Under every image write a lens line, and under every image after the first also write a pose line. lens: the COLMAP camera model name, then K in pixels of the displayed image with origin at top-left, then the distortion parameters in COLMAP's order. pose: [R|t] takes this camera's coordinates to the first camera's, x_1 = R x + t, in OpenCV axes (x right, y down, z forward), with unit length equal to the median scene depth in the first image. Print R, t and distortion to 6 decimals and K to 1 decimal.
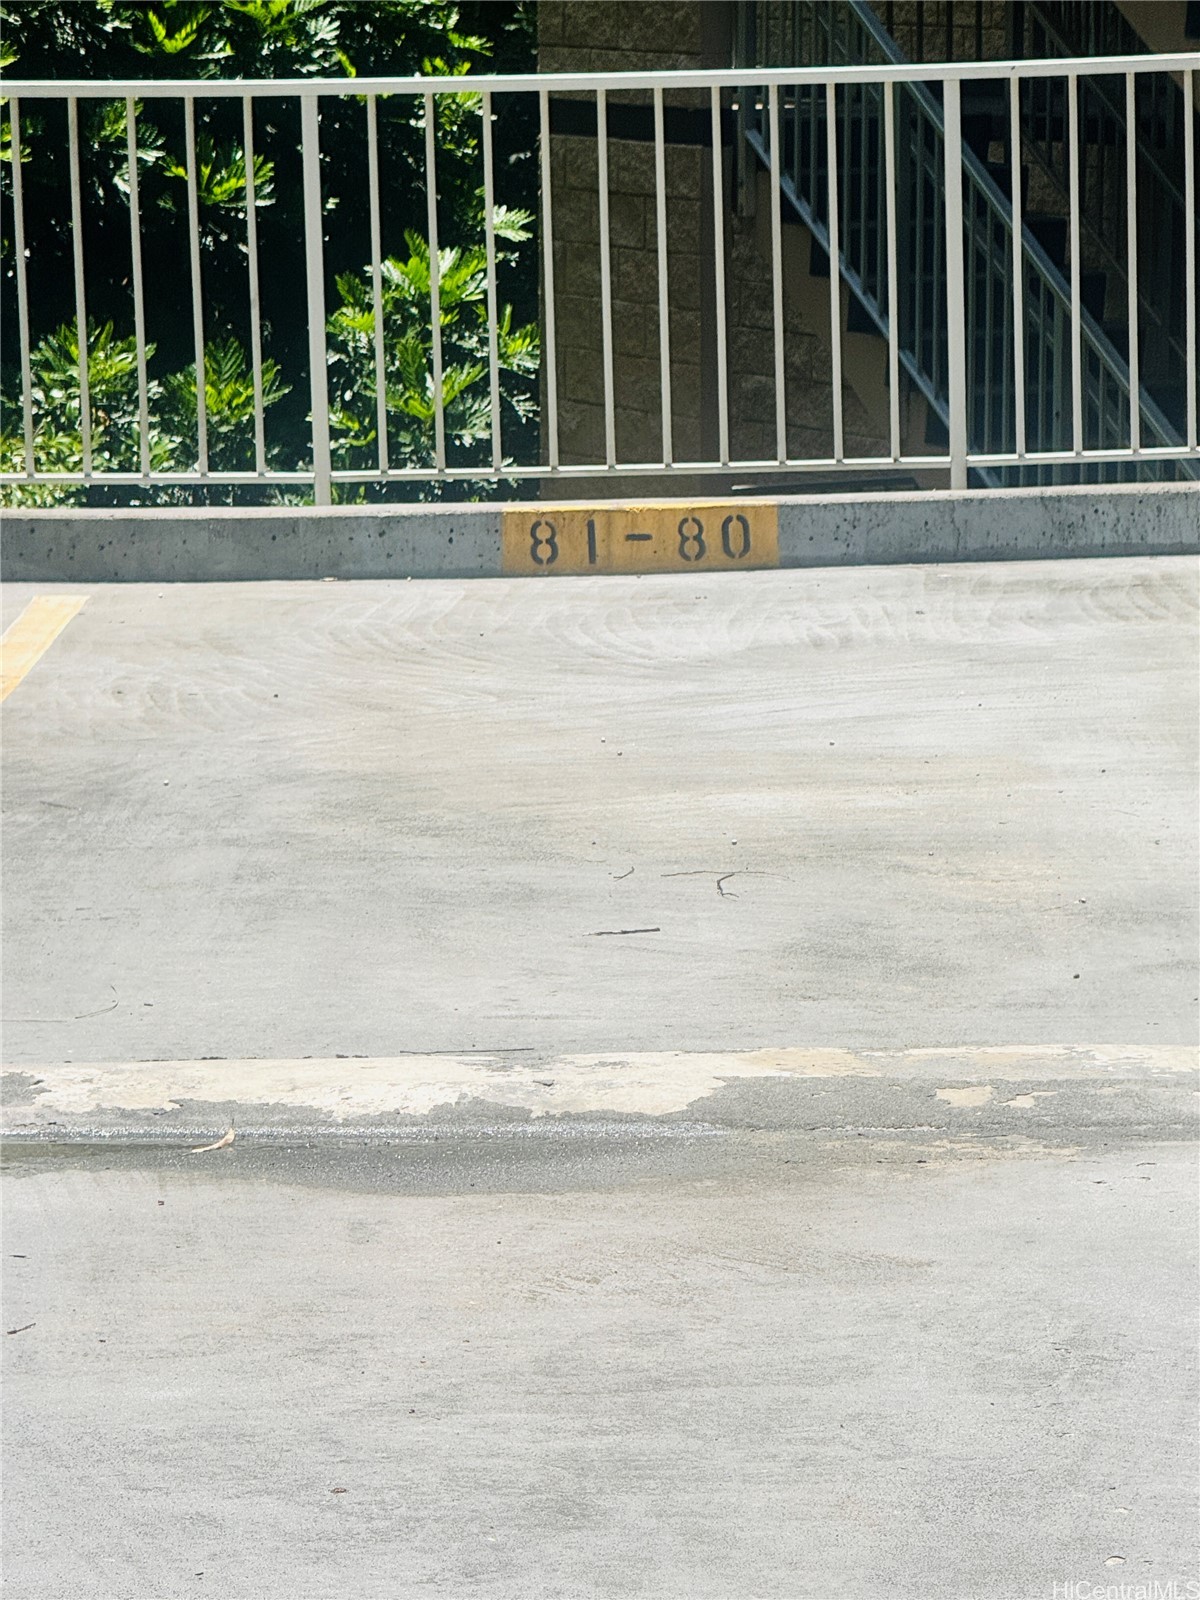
lens RADIAL K [[6900.5, 0, 600.0], [0, 6900.5, 799.9], [0, 0, 1]] dist [-0.252747, 0.000000]
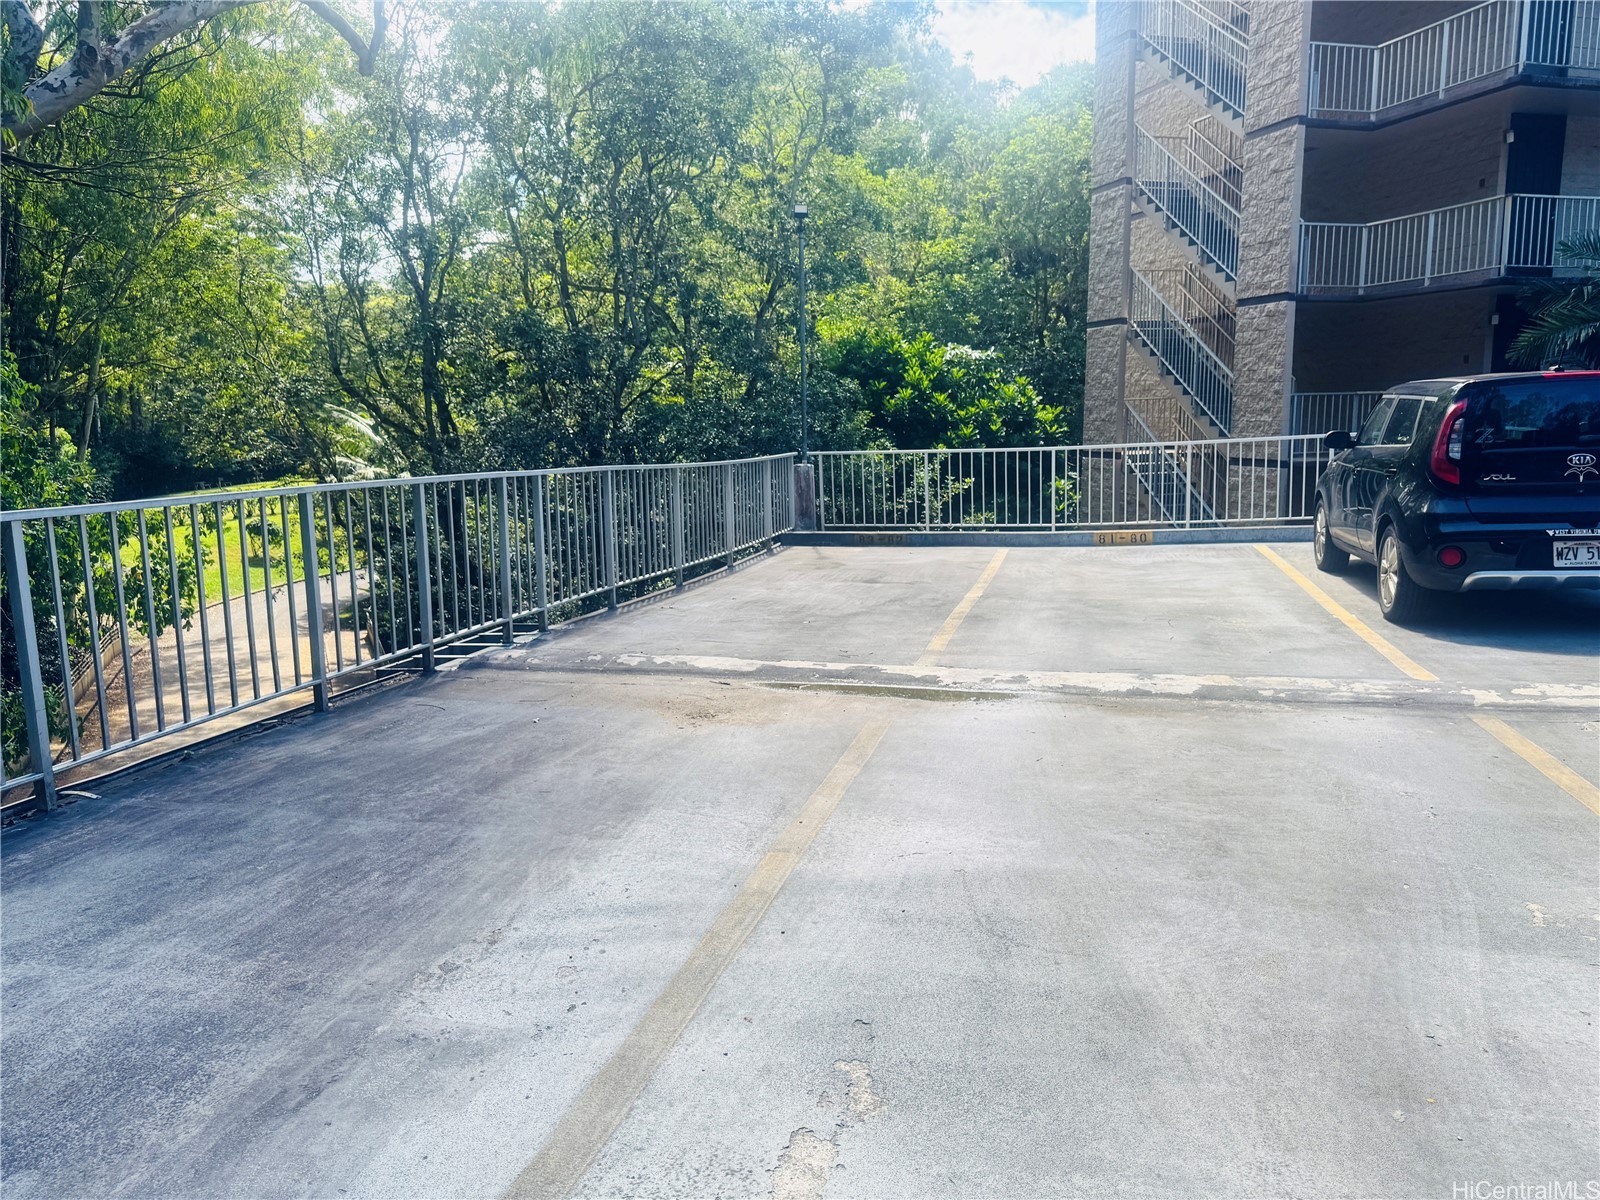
lens RADIAL K [[1128.9, 0, 800.7], [0, 1128.9, 604.1], [0, 0, 1]] dist [-0.001905, -0.000315]
pose [[0.972874, 0.009739, -0.231130, -0.042661], [-0.002784, 0.999534, 0.030400, -0.020002], [0.231318, -0.028932, 0.972448, 0.209150]]
